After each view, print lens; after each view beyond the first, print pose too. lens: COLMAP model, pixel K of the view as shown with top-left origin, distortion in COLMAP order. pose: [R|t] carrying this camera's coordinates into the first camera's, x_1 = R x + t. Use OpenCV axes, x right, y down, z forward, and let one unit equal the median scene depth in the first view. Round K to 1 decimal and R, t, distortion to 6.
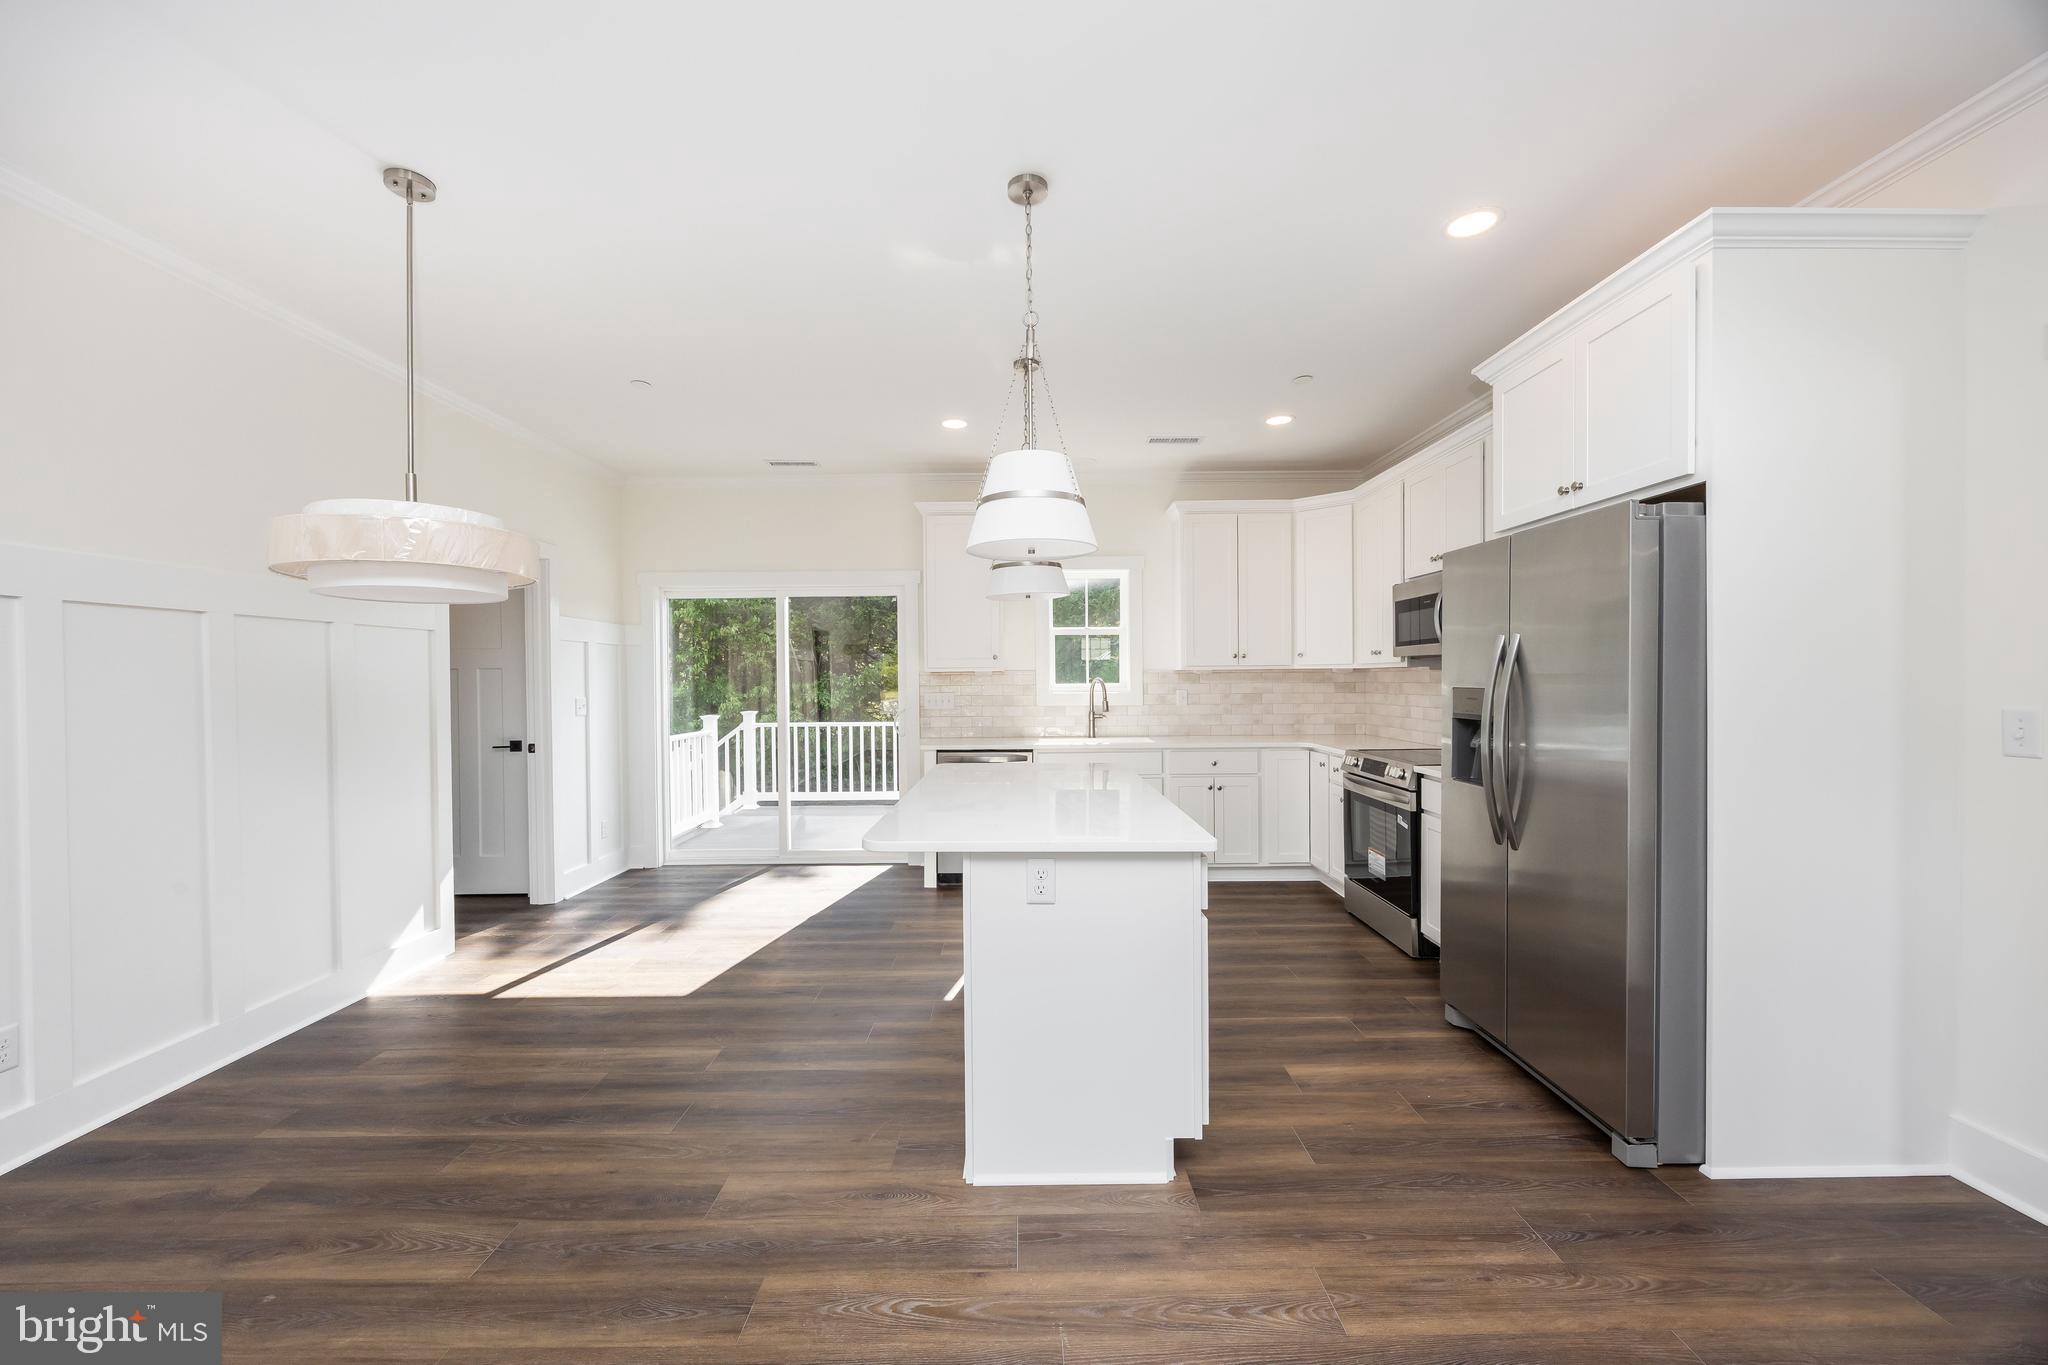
lens RADIAL K [[786.1, 0, 1023.3], [0, 786.1, 685.1], [0, 0, 1]] dist [-0.006182, 0.001822]
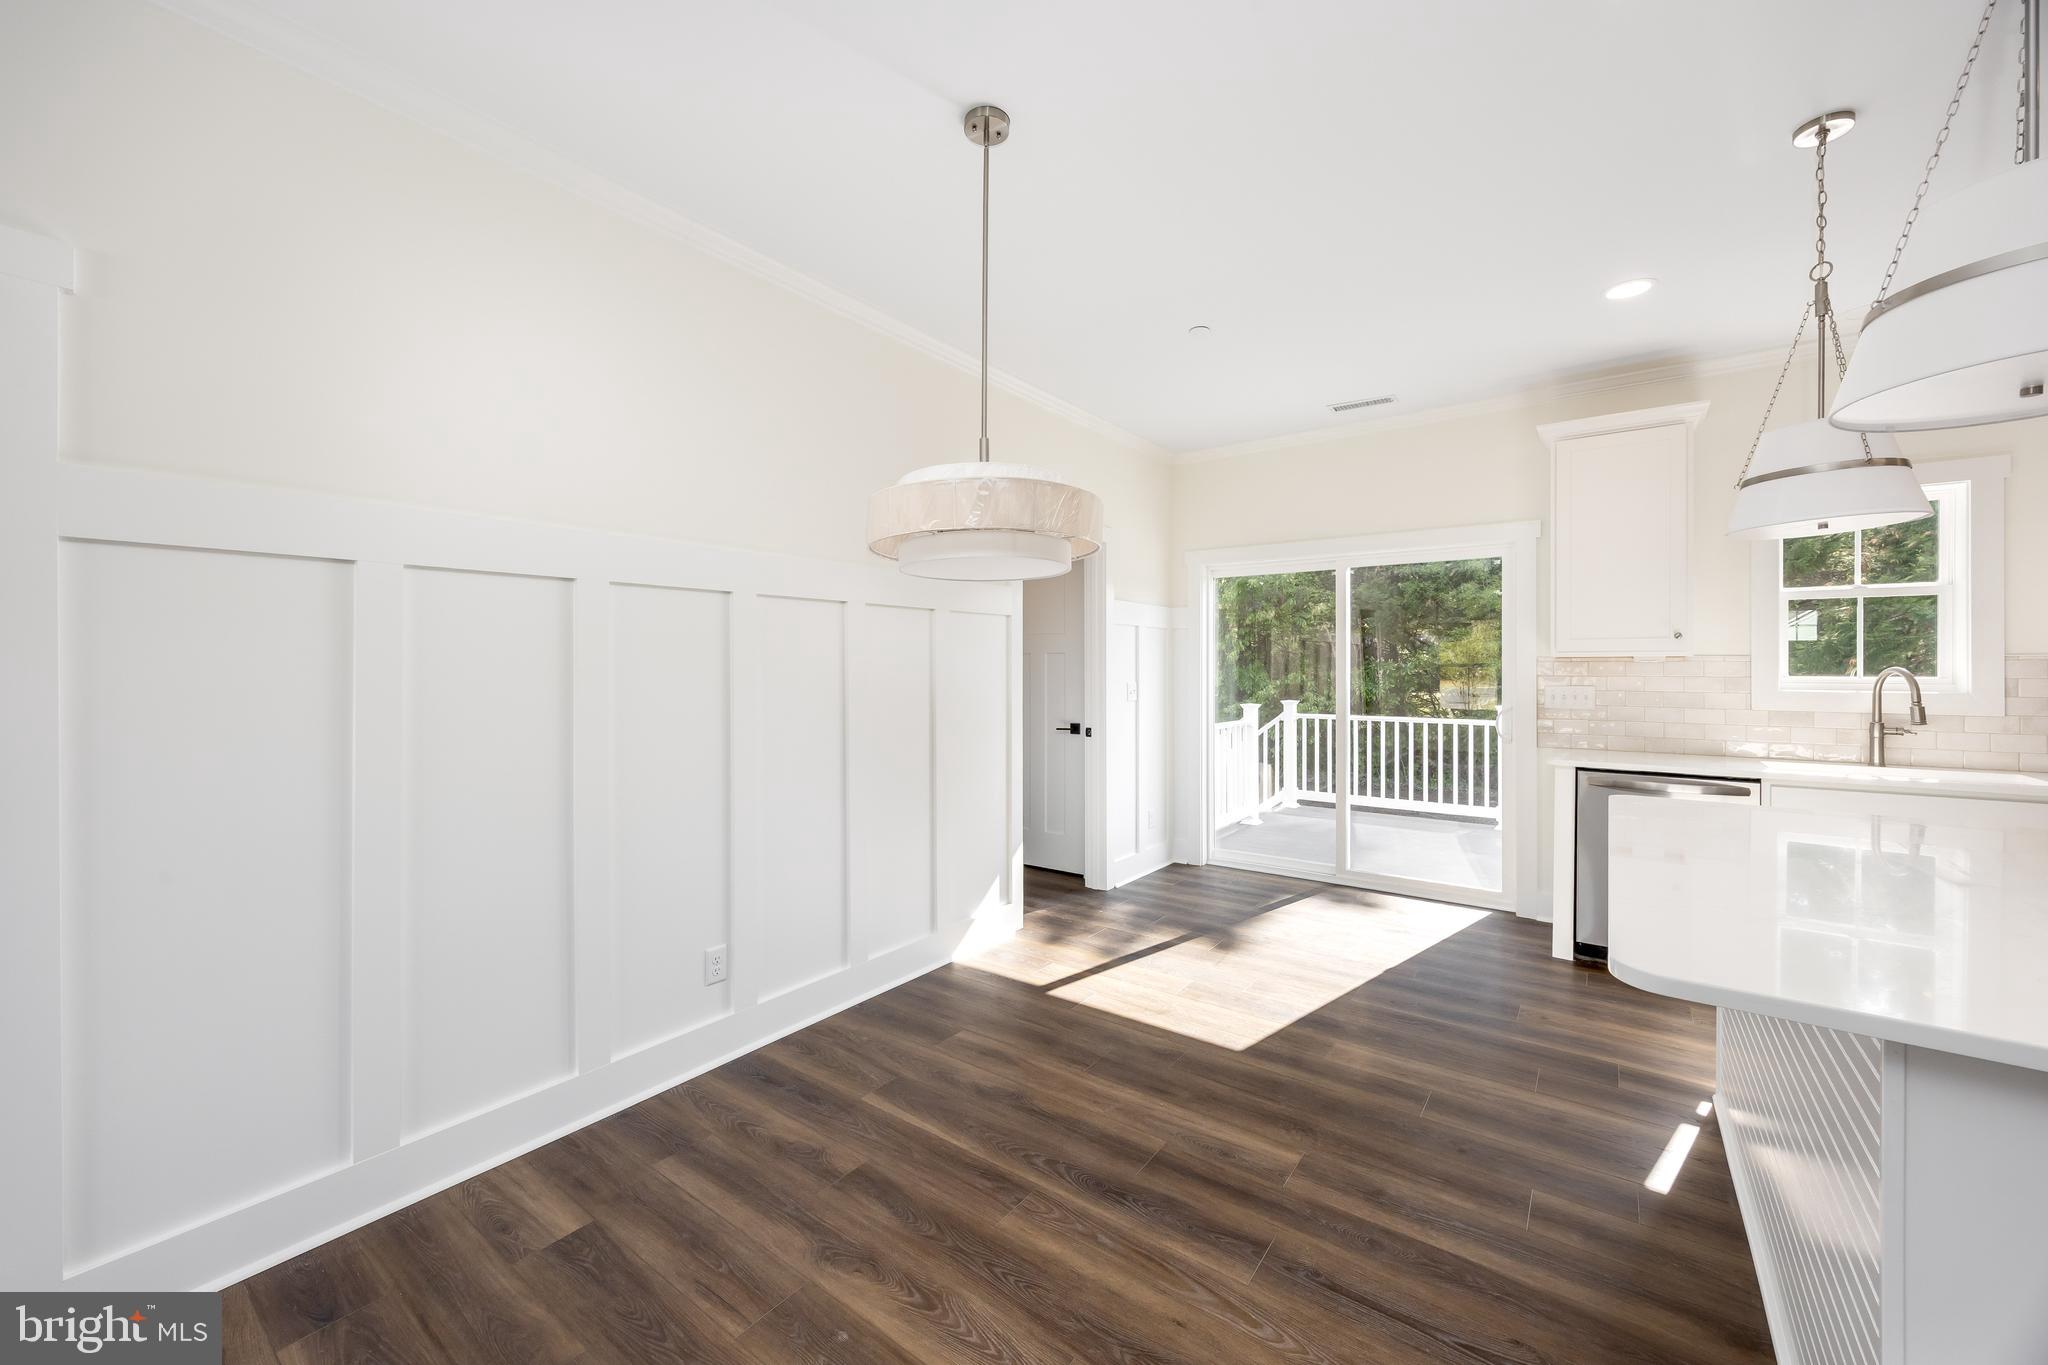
lens RADIAL K [[786.1, 0, 1011.5], [0, 786.1, 668.5], [0, 0, 1]] dist [-0.006182, 0.001822]
pose [[0.793276, 0.009932, -0.608781, -0.120425], [-0.012169, 0.999926, 0.000456, -0.000589], [0.608741, 0.007046, 0.793338, 0.181434]]
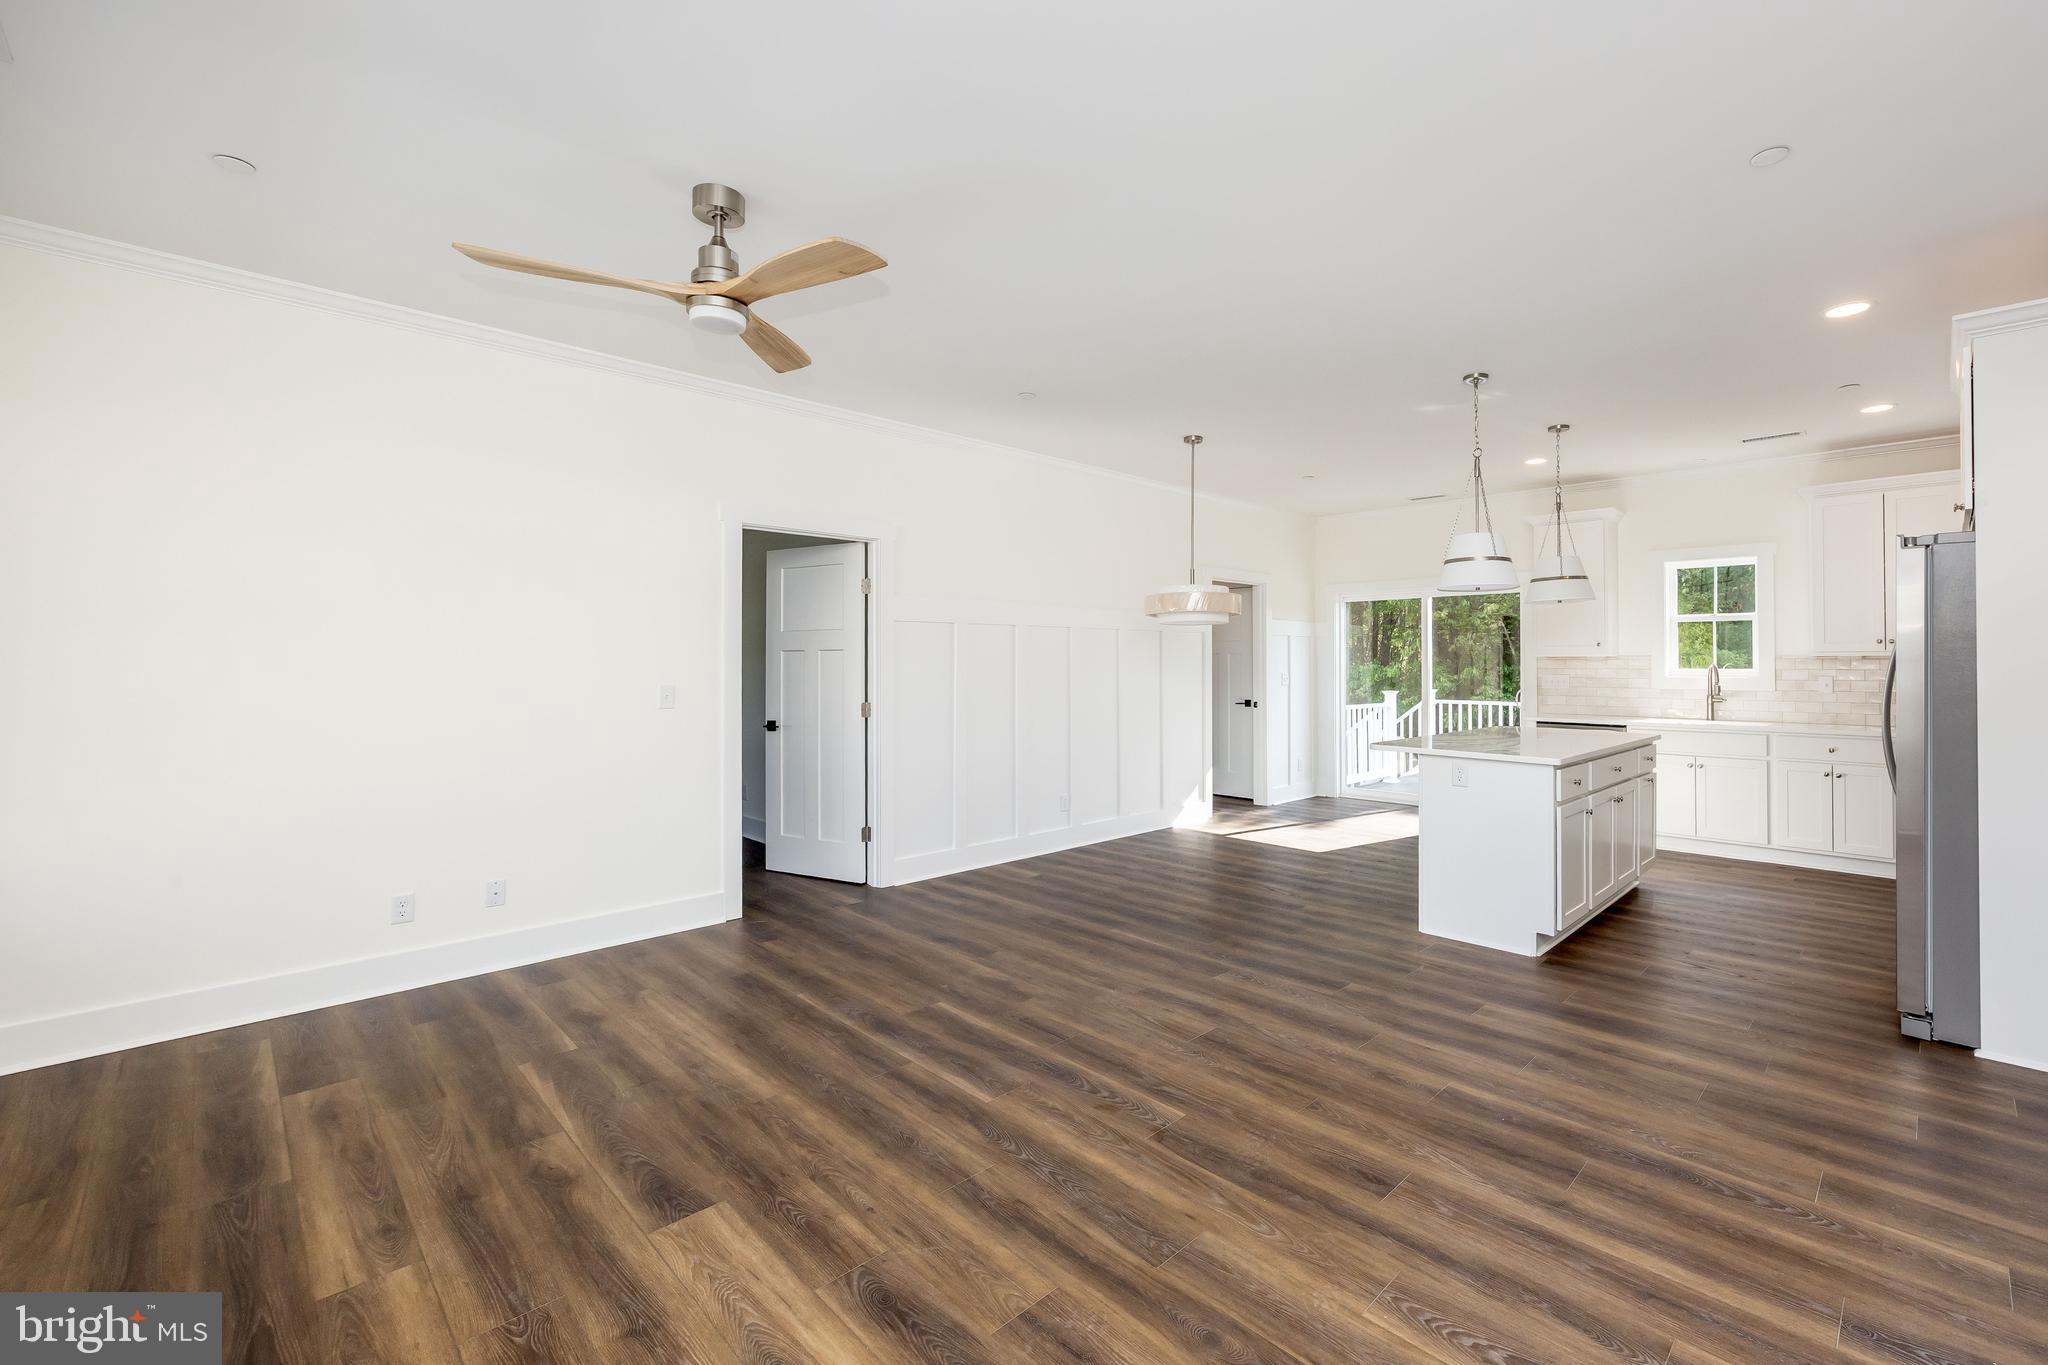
lens RADIAL K [[870.4, 0, 1131.4], [0, 870.4, 654.9], [0, 0, 1]] dist [-0.002951, 0.000394]
pose [[0.735964, 0.003483, -0.677011, 0.479285], [-0.013044, 0.999874, -0.009036, 0.000810], [0.676895, 0.015481, 0.735917, -0.584069]]
